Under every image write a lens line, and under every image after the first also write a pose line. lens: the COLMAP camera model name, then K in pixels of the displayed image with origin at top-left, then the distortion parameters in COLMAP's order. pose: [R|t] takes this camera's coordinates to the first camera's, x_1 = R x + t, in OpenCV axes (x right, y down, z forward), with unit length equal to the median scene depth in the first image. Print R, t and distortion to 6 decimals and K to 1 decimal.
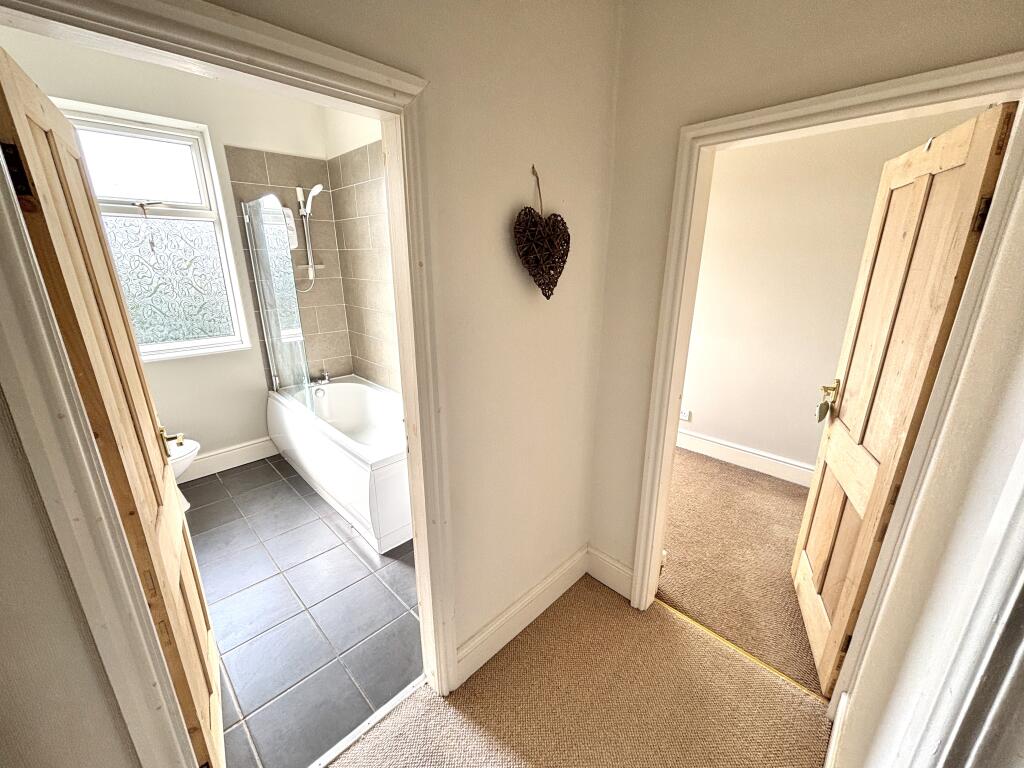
lens RADIAL K [[413.5, 0, 507.8], [0, 413.5, 383.9], [0, 0, 1]] dist [-0.001035, 0.000396]
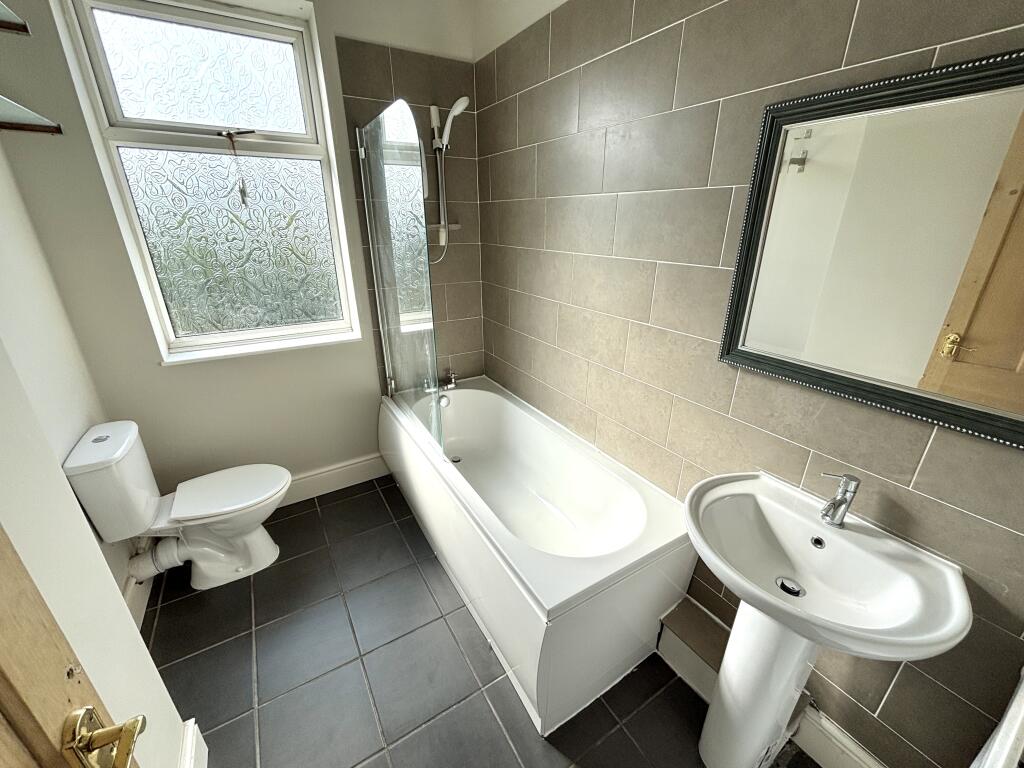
lens RADIAL K [[413.5, 0, 514.4], [0, 413.5, 383.8], [0, 0, 1]] dist [-0.001035, 0.000396]
pose [[0.973844, 0.087598, -0.209654, -0.196592], [-0.070107, 0.993519, 0.089465, -0.094008], [0.216132, -0.072427, 0.973674, 0.338303]]
